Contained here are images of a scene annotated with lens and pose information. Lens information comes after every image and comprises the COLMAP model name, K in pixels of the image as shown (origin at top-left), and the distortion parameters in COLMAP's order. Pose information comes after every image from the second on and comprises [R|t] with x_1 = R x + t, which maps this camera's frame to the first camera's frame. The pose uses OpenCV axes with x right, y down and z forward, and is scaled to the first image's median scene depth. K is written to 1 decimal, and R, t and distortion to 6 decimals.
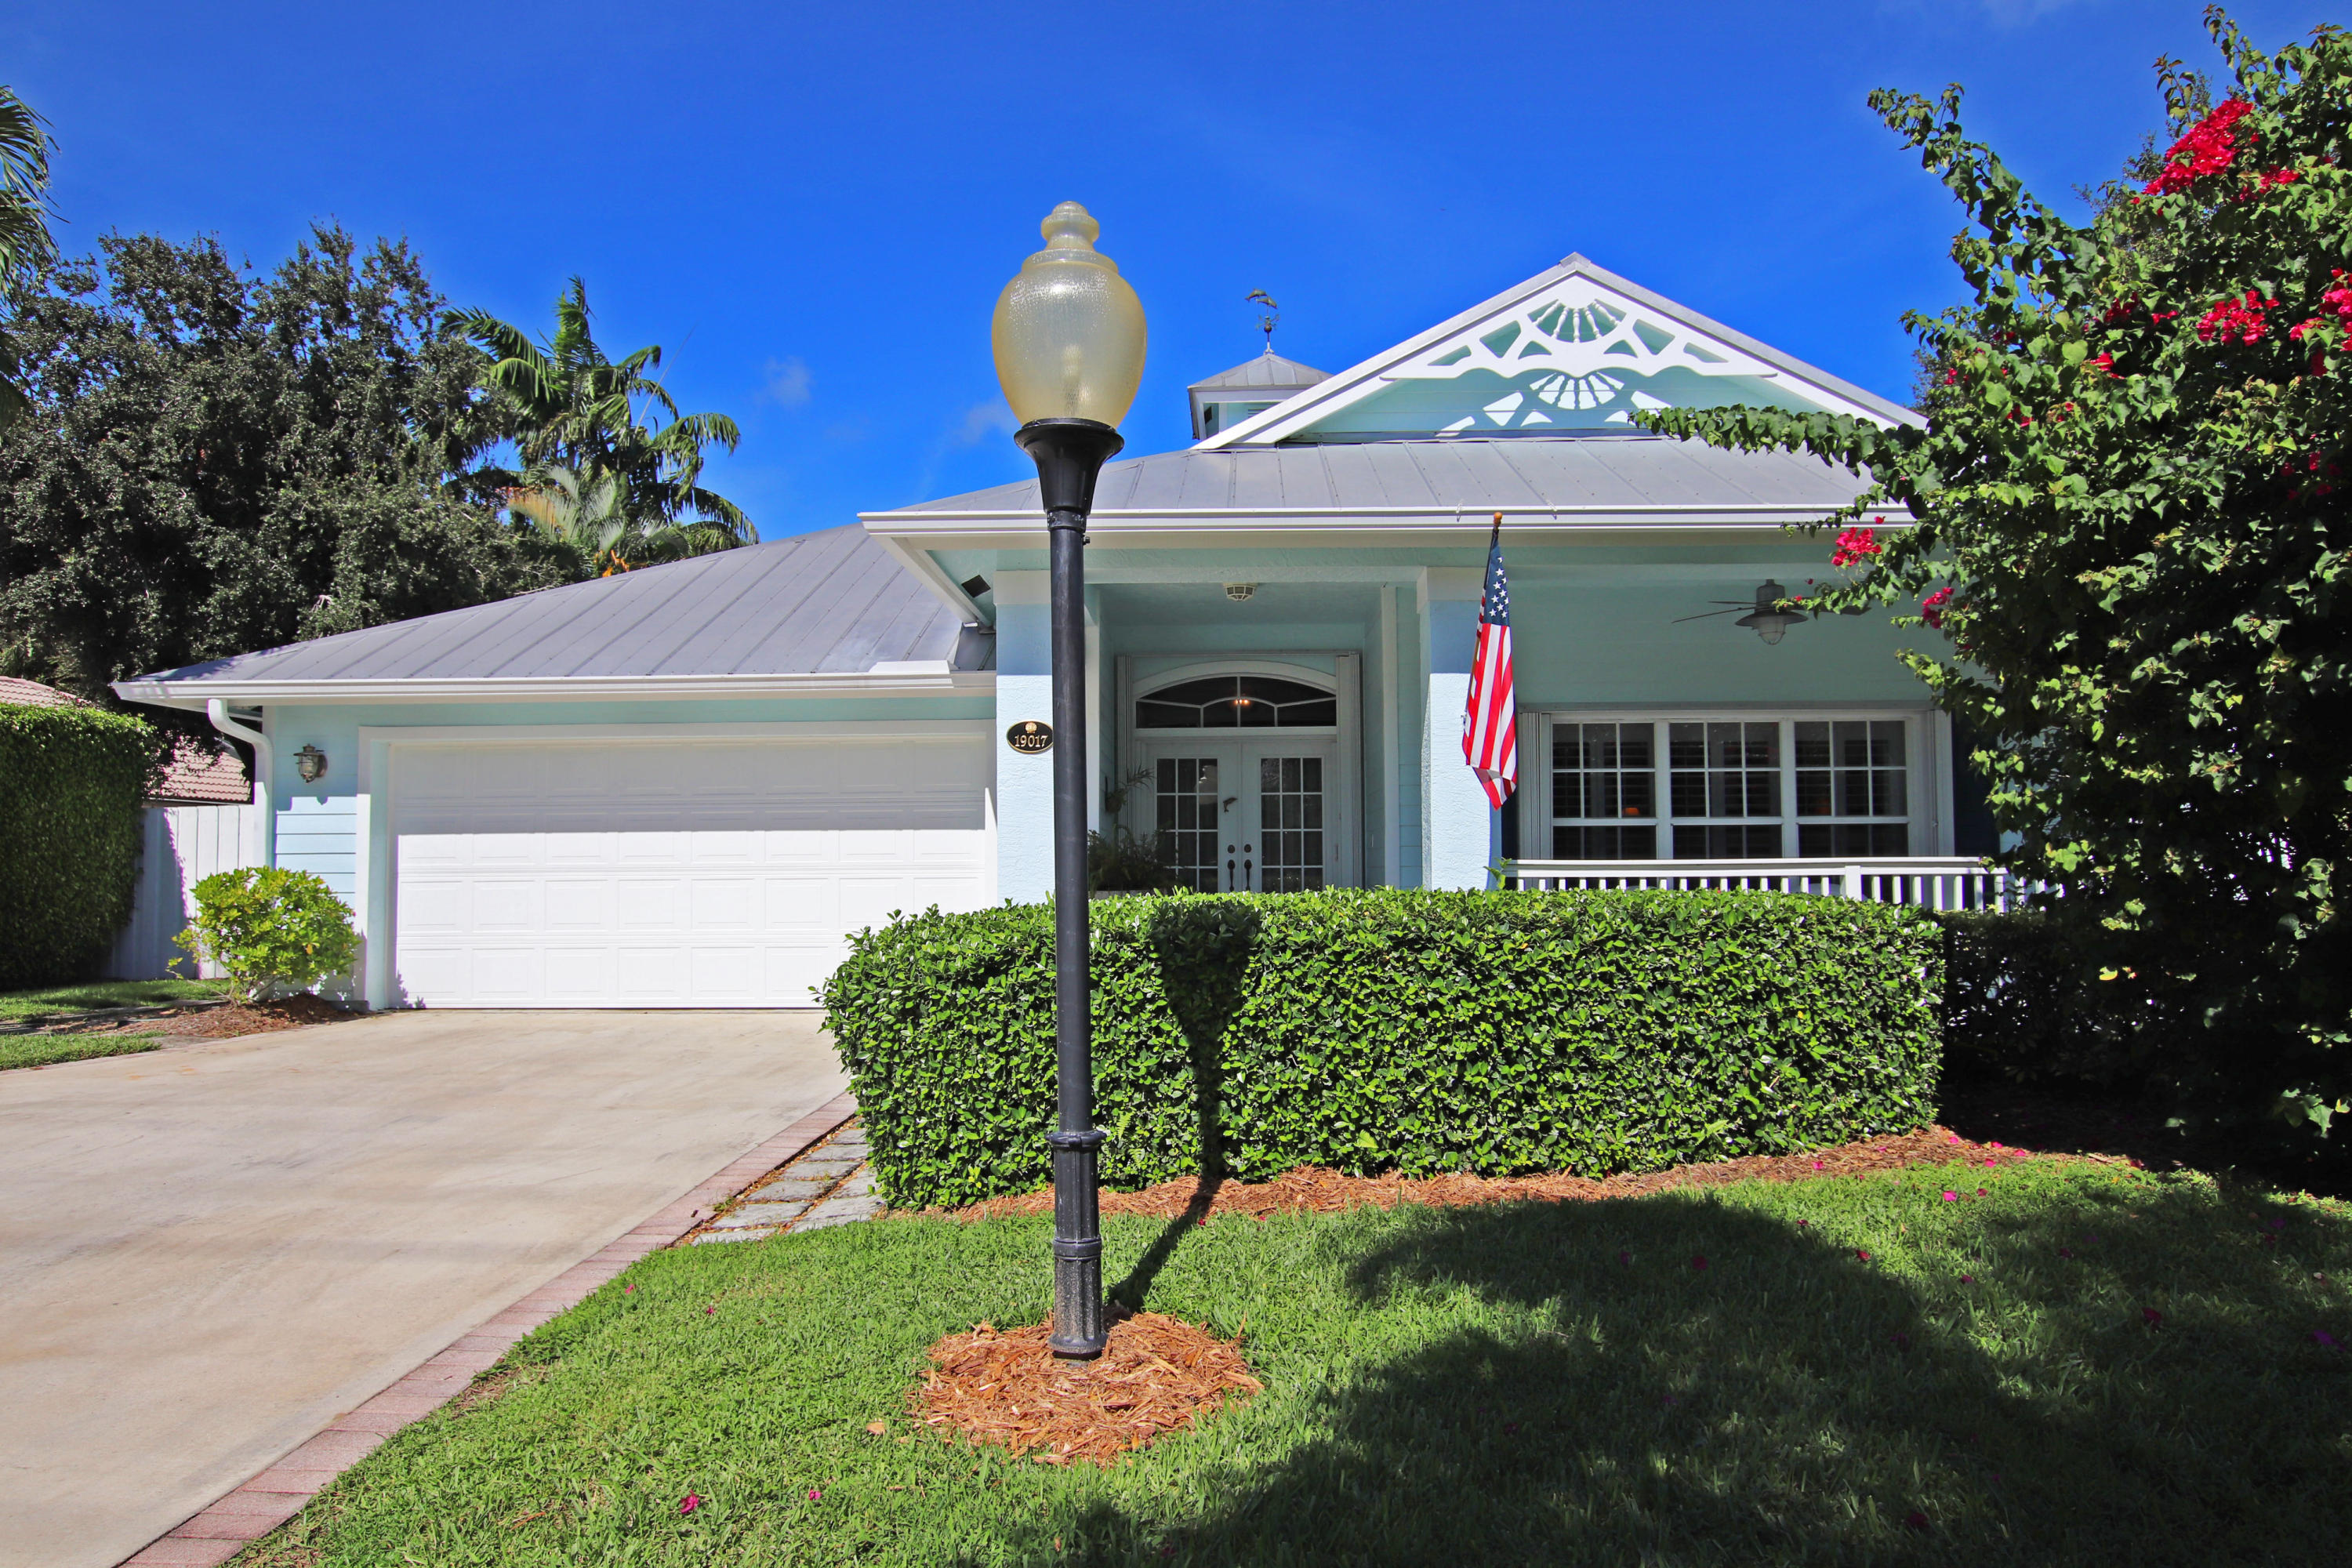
lens RADIAL K [[1444.3, 0, 1177.4], [0, 1444.3, 784.7], [0, 0, 1]] dist [-0.008407, 0.001130]
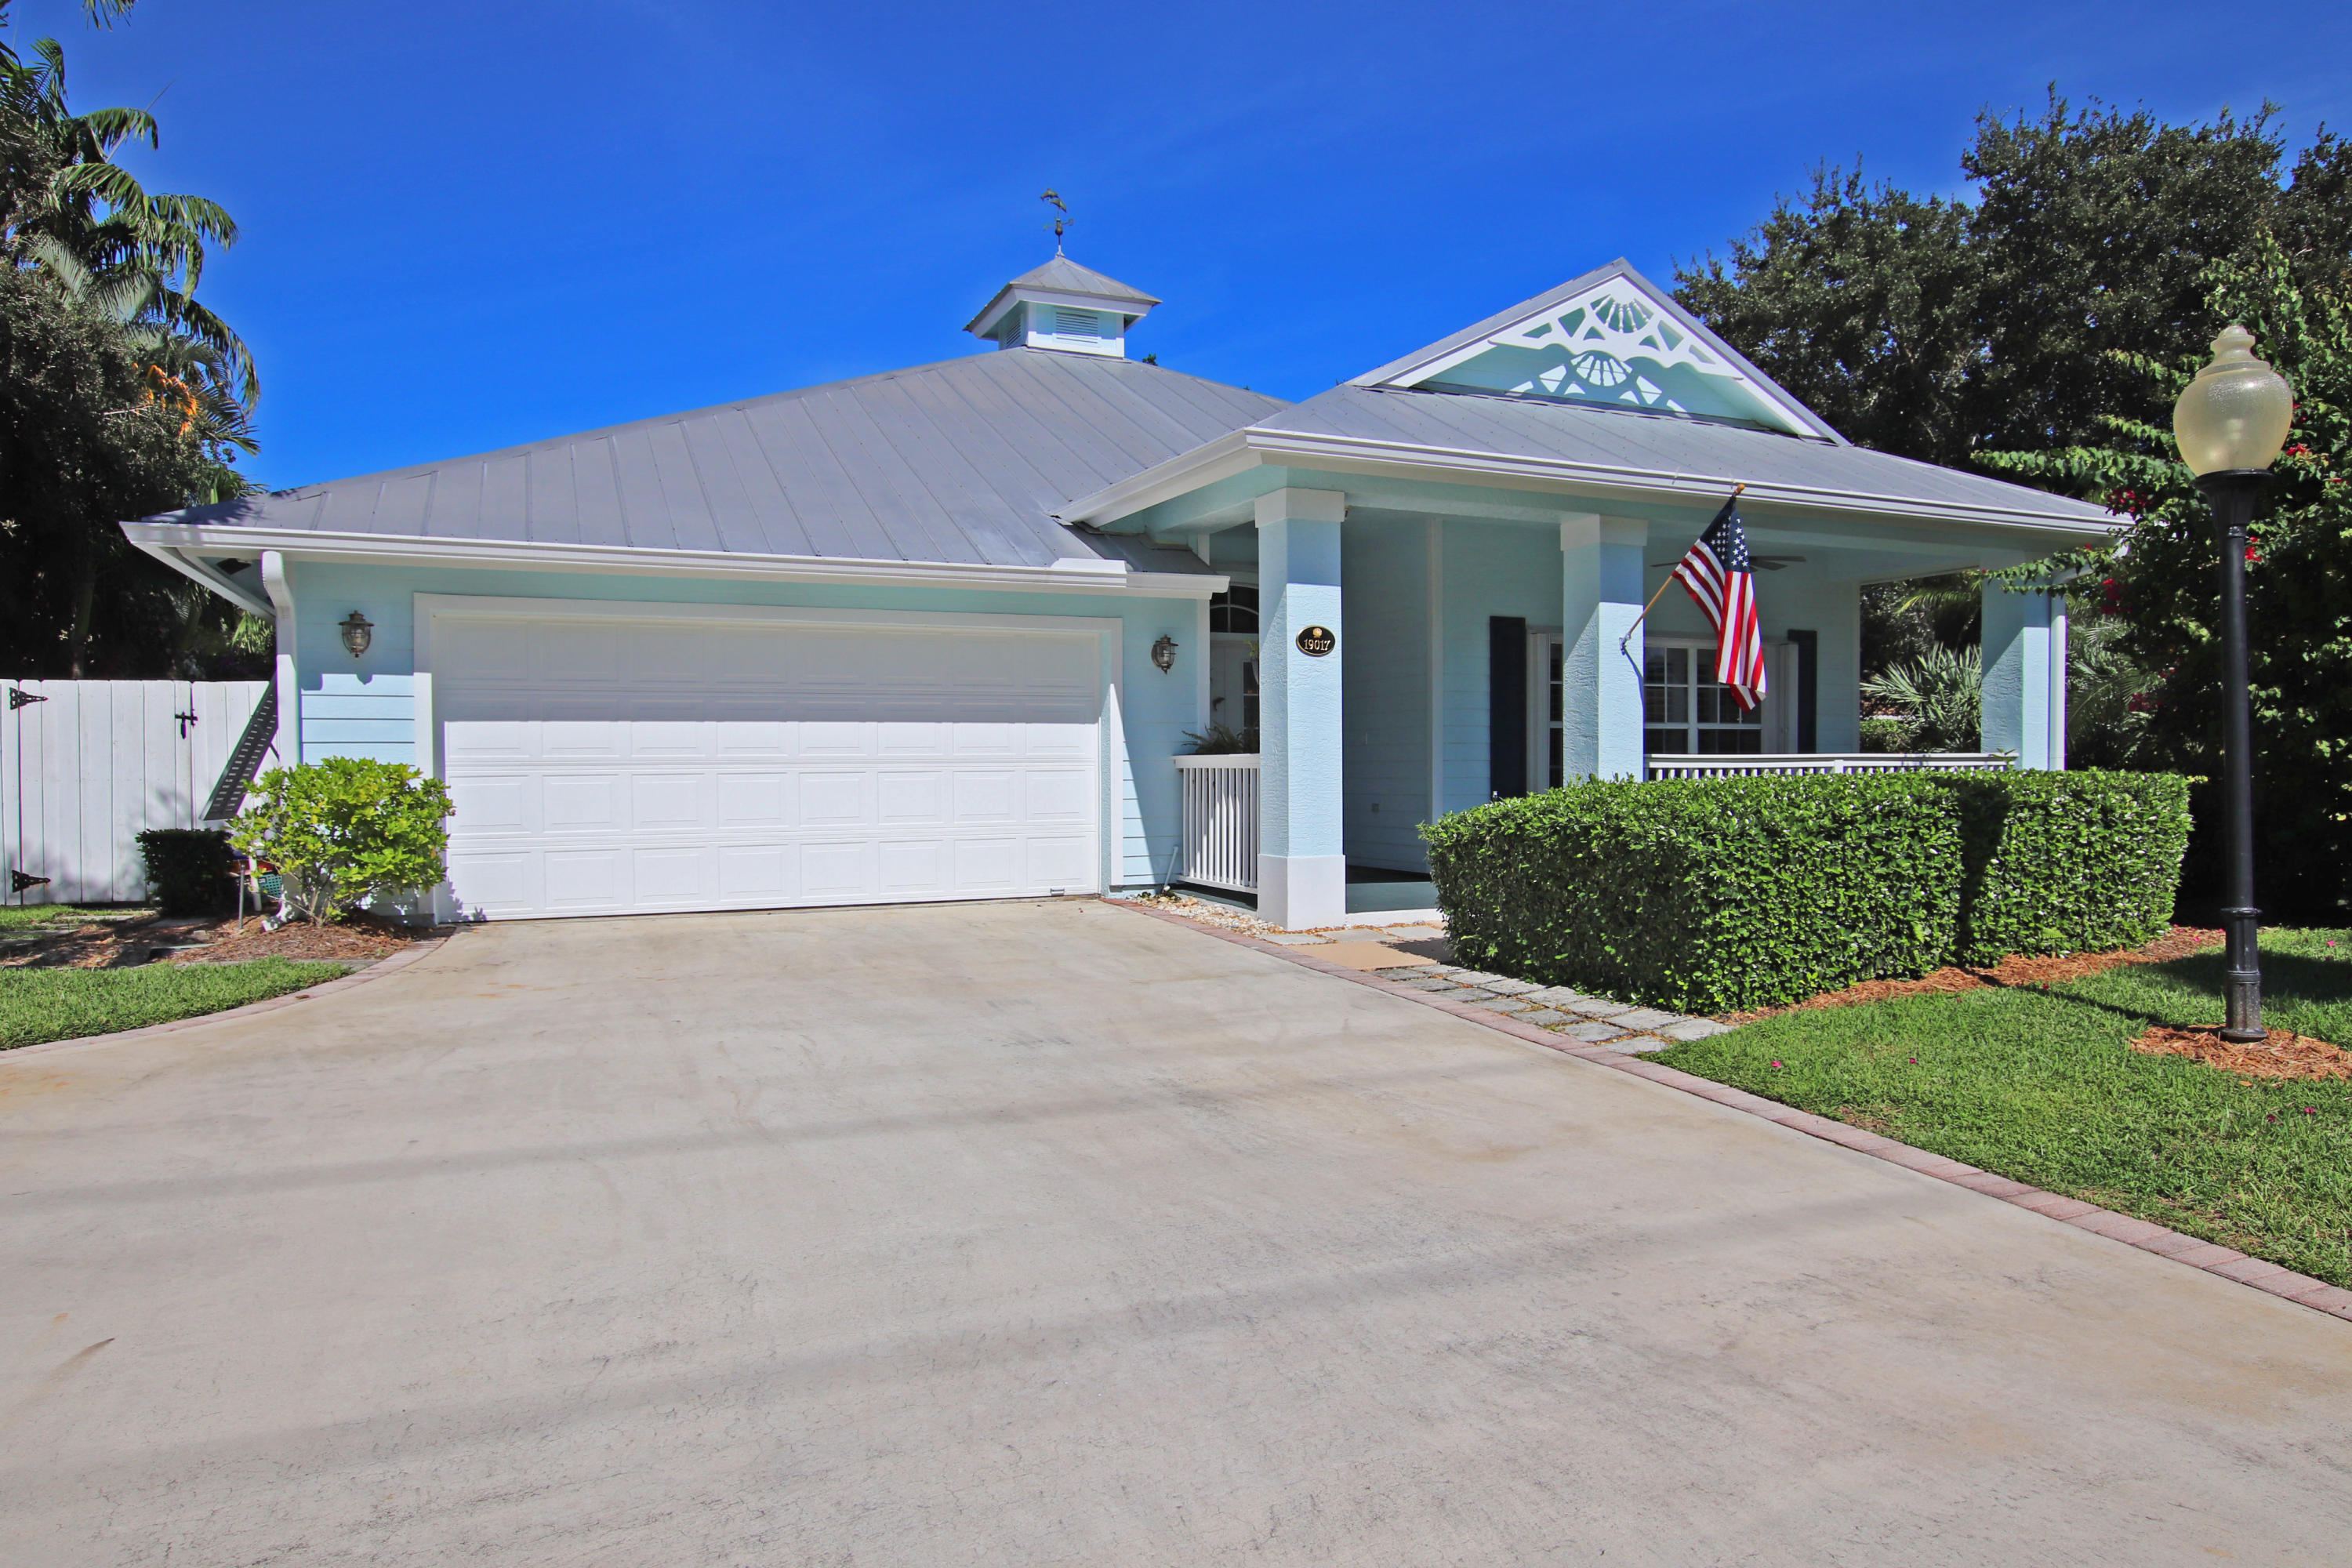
lens RADIAL K [[1498.6, 0, 1175.0], [0, 1498.6, 781.7], [0, 0, 1]] dist [-0.001984, -0.001237]
pose [[0.894124, -0.003372, 0.447806, -0.629321], [-0.025361, 0.997986, 0.058153, 0.008998], [-0.447100, -0.063353, 0.892237, 0.012445]]
